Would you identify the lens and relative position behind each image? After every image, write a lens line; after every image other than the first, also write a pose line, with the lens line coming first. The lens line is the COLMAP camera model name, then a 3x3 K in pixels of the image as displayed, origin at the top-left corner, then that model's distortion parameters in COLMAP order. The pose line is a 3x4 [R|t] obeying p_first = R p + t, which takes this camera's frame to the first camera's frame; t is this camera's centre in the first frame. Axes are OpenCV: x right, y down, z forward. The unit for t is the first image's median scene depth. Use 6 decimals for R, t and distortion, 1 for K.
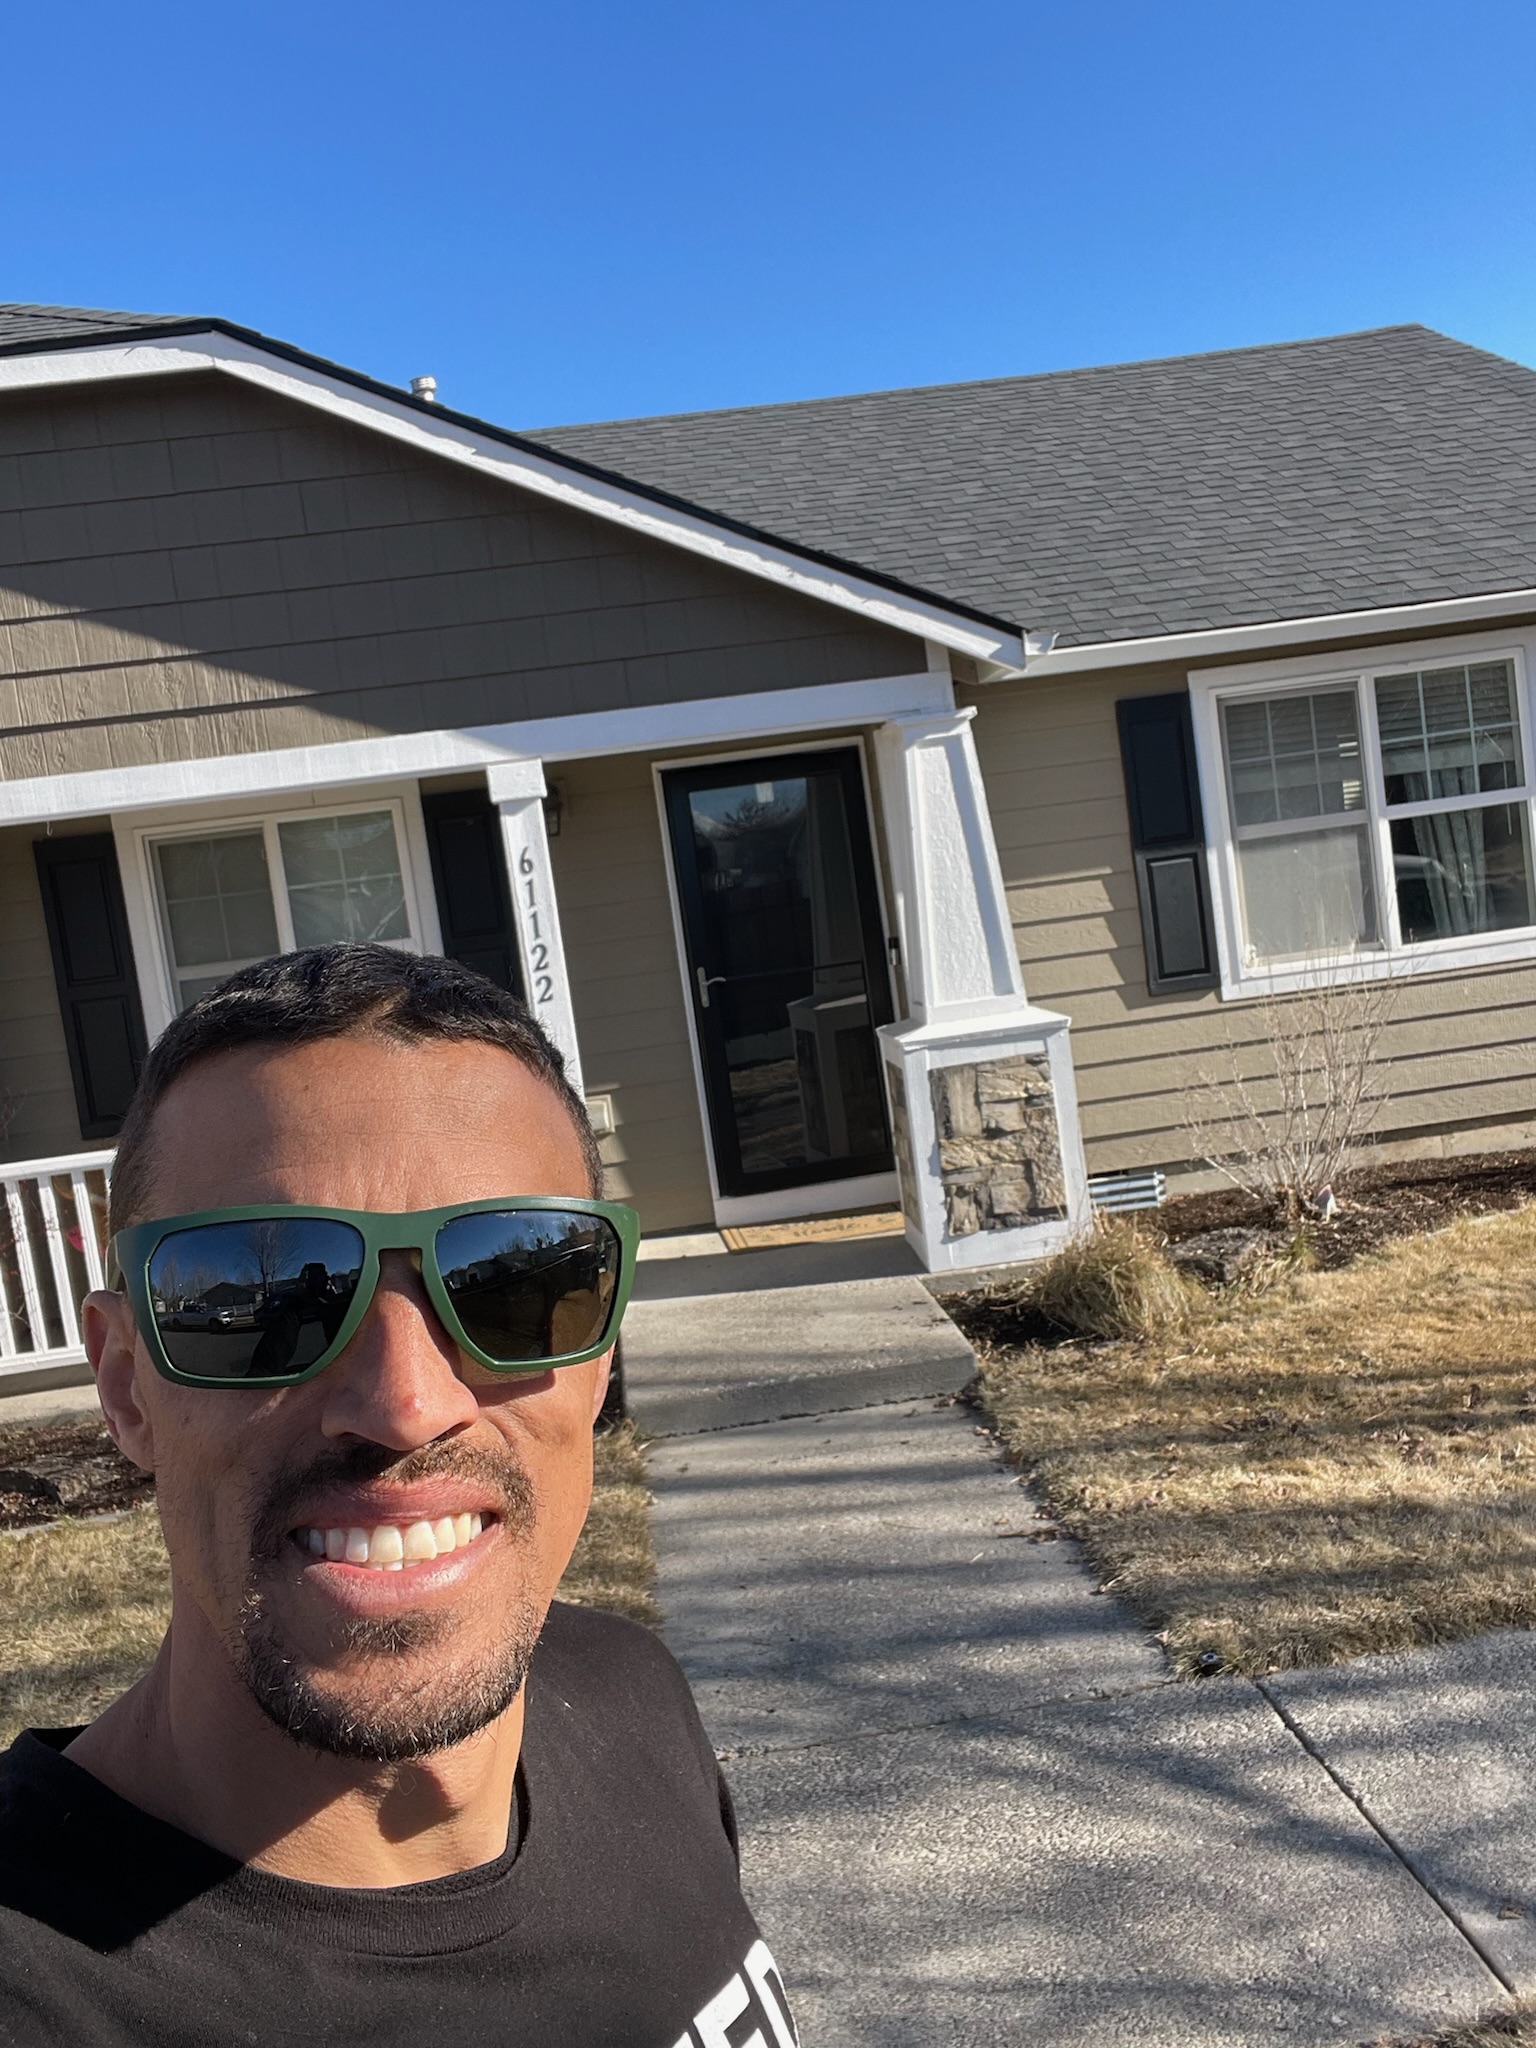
lens RADIAL K [[1776.5, 0, 768.0], [0, 1776.5, 1024.0], [0, 0, 1]] dist [0.009777, 0.002870]
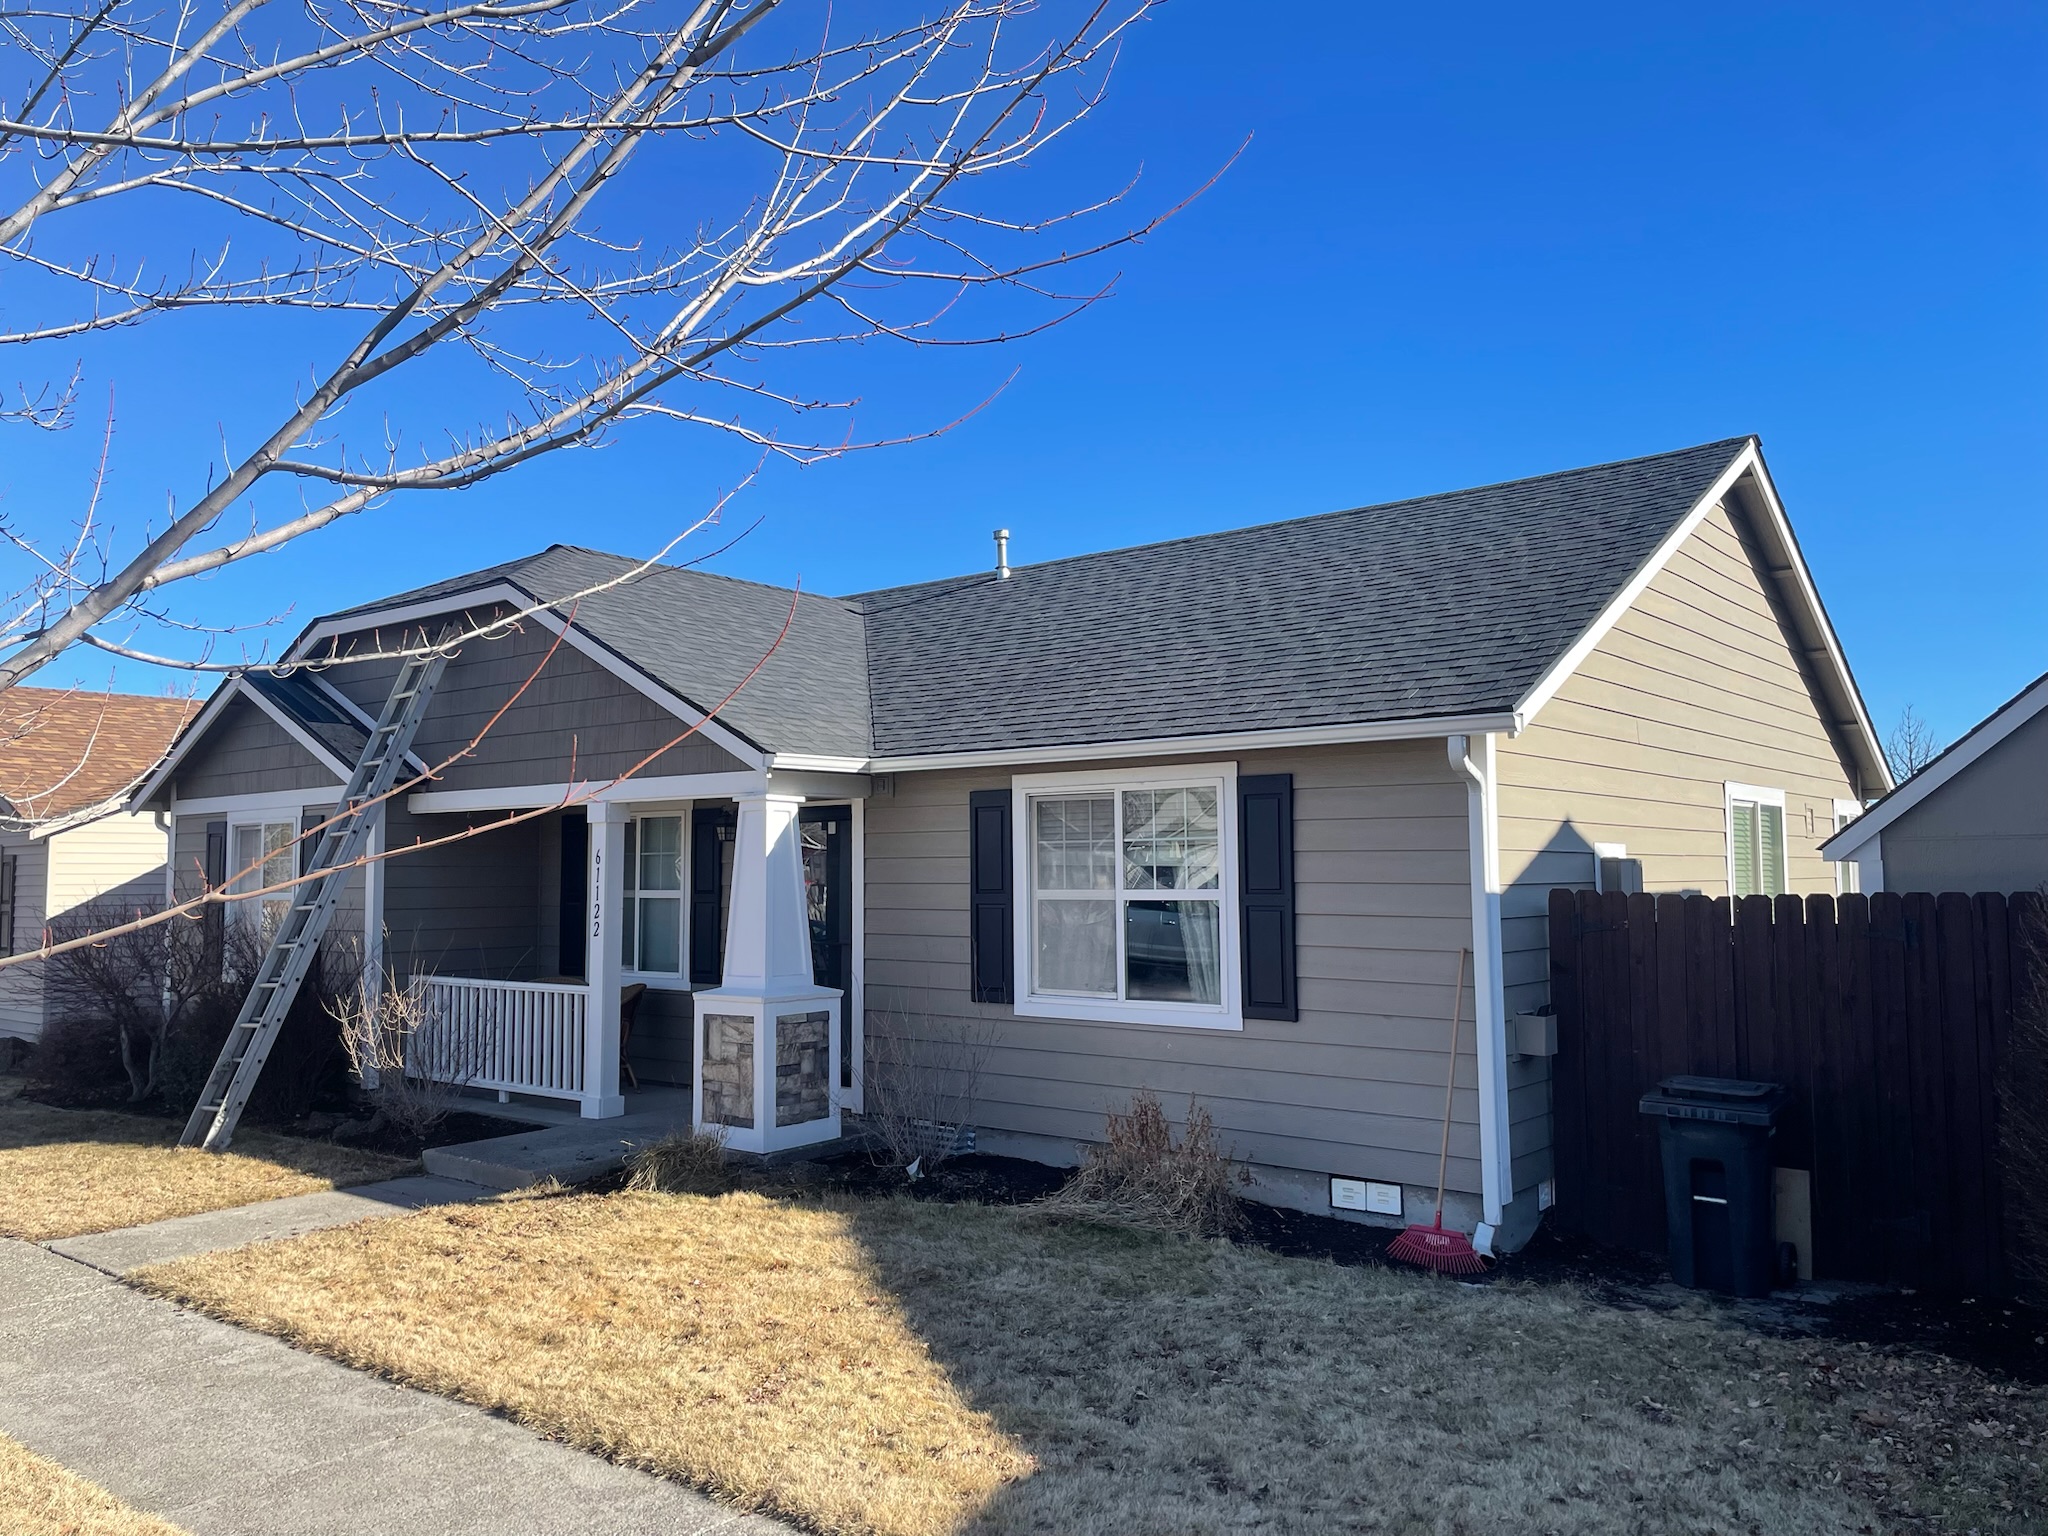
lens RADIAL K [[1520.6, 0, 1024.0], [0, 1520.6, 768.0], [0, 0, 1]] dist [0.000745, -0.000137]
pose [[0.701252, 0.079245, -0.708495, 1.084335], [-0.141098, 0.989572, -0.028972, -0.170133], [0.698811, 0.120285, 0.705121, 0.166003]]
